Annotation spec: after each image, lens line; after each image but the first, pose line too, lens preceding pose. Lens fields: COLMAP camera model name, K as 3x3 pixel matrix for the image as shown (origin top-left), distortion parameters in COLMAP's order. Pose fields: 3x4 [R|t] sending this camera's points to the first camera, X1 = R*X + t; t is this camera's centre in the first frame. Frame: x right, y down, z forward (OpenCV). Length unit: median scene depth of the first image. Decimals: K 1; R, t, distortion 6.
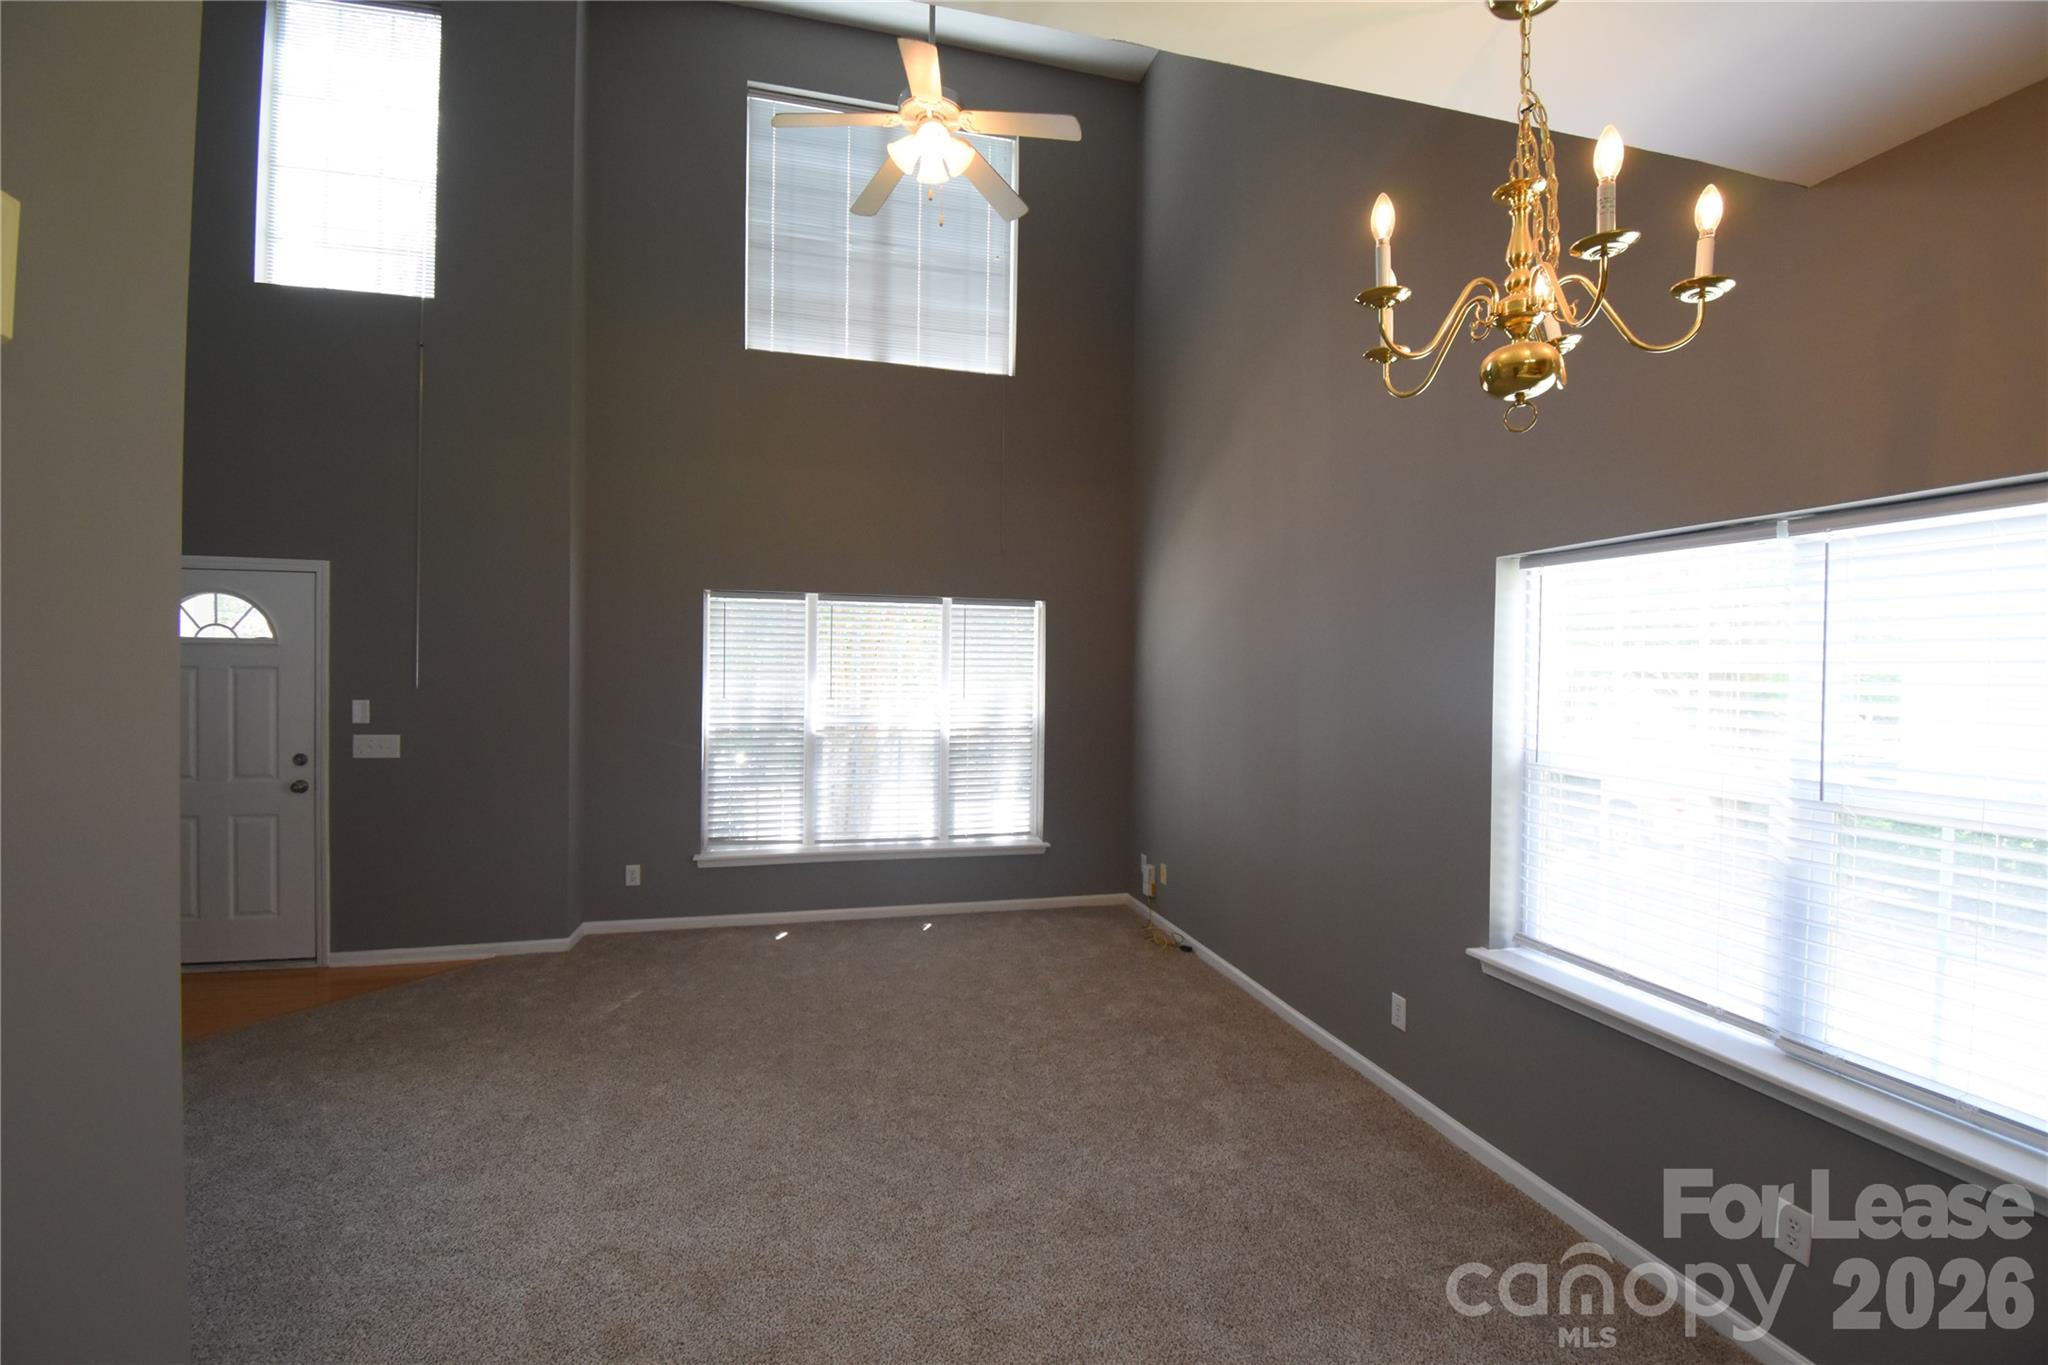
lens RADIAL K [[903.9, 0, 1024.0], [0, 903.9, 682.5], [0, 0, 1]] dist [0.026197, -0.027760]
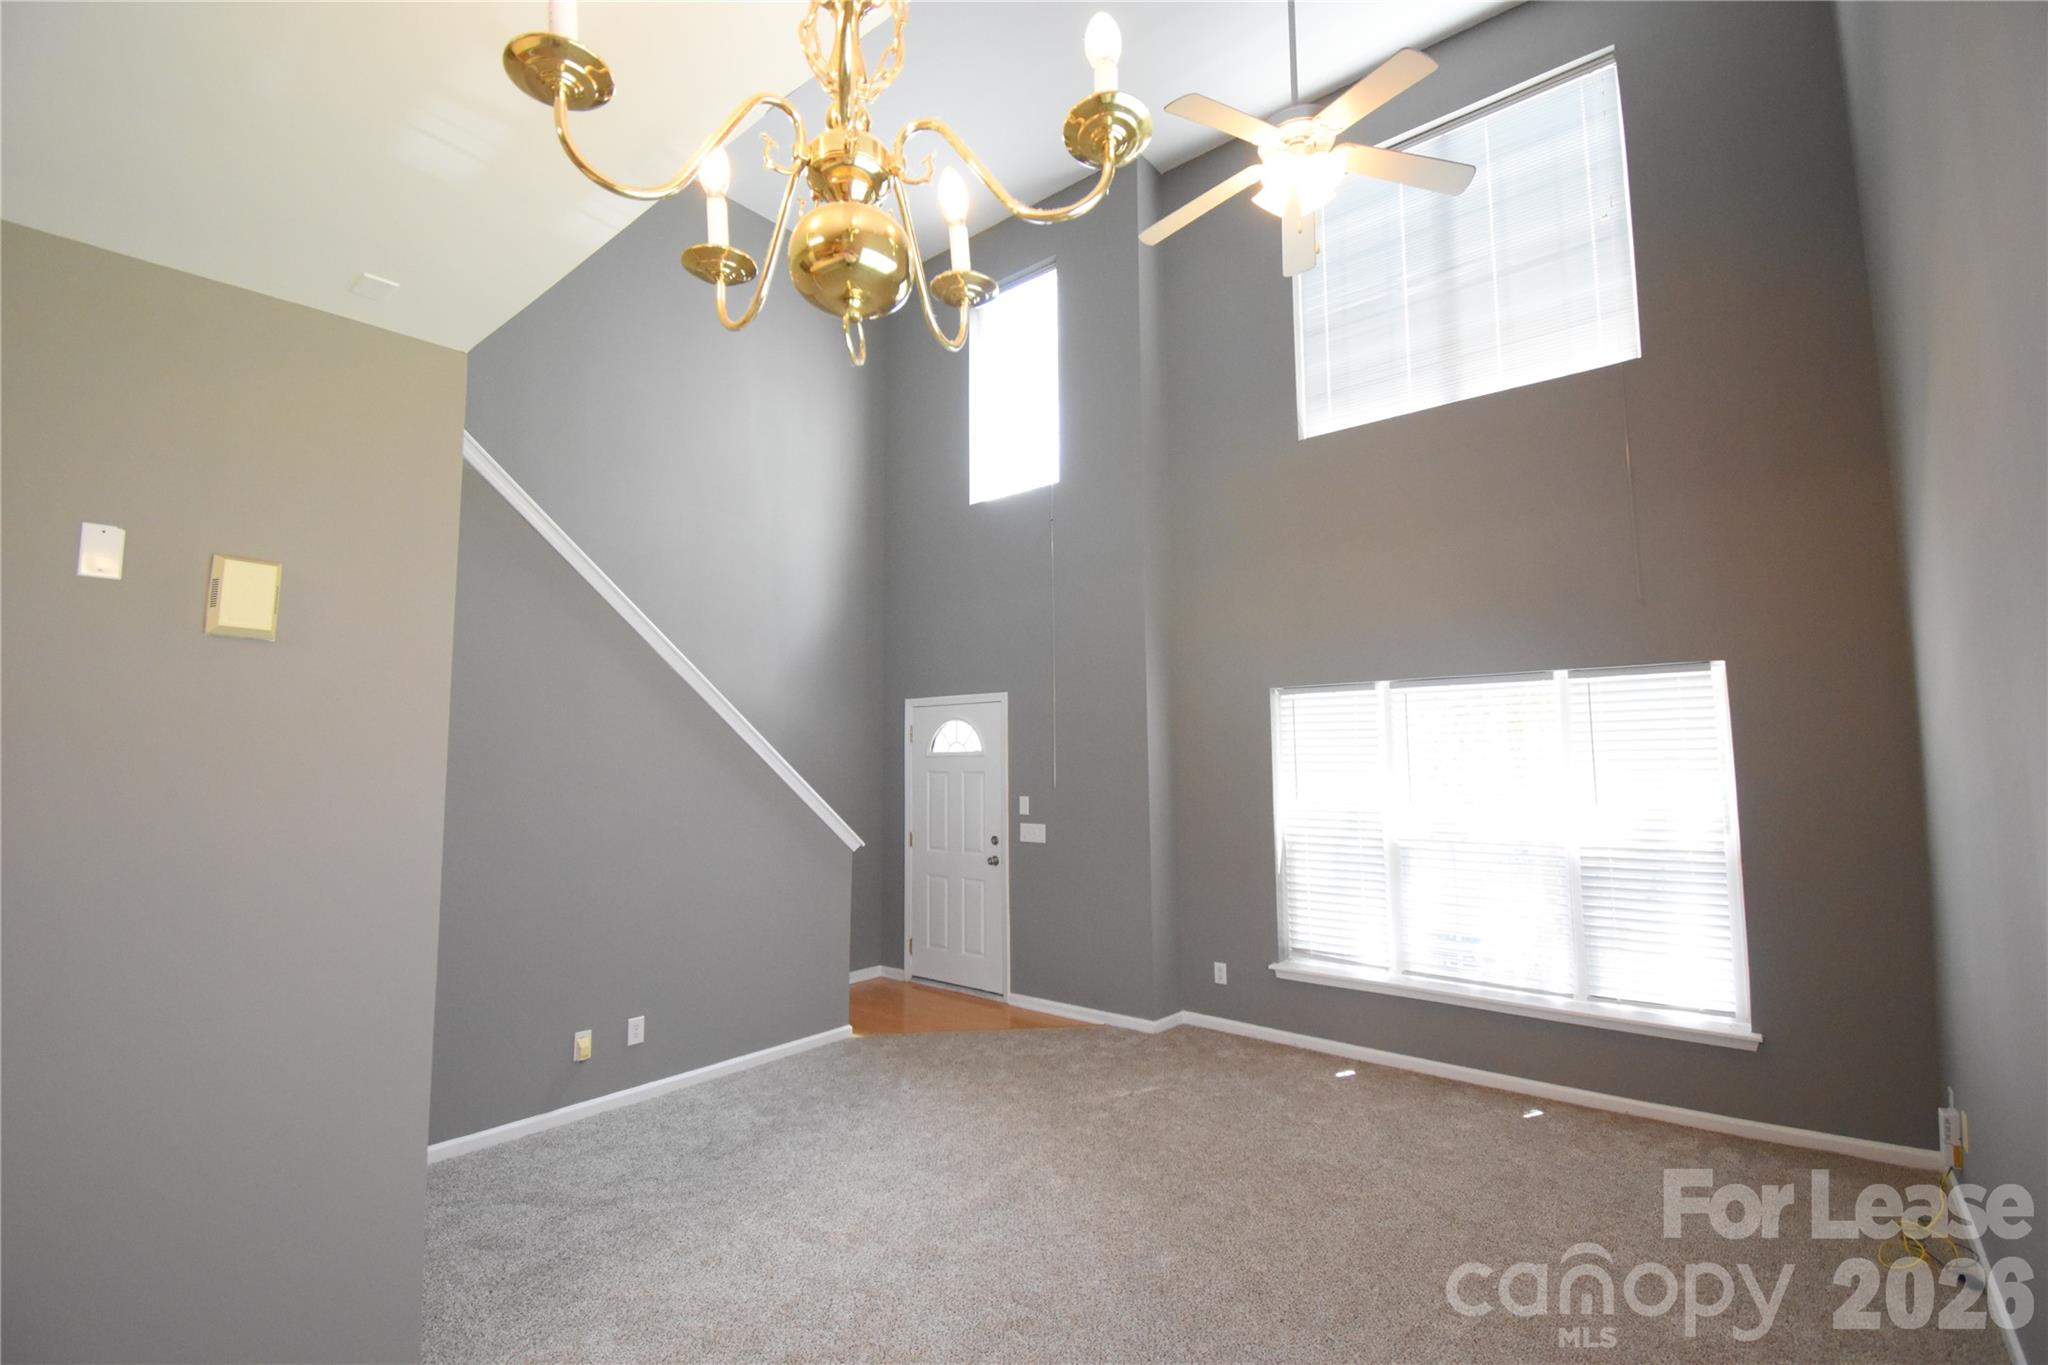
lens RADIAL K [[903.9, 0, 1024.0], [0, 903.9, 682.5], [0, 0, 1]] dist [0.026197, -0.027760]
pose [[0.580040, -0.088399, -0.809777, 0.287884], [0.002869, 0.994310, -0.106488, -0.004316], [0.814583, 0.059444, 0.576993, 0.208746]]
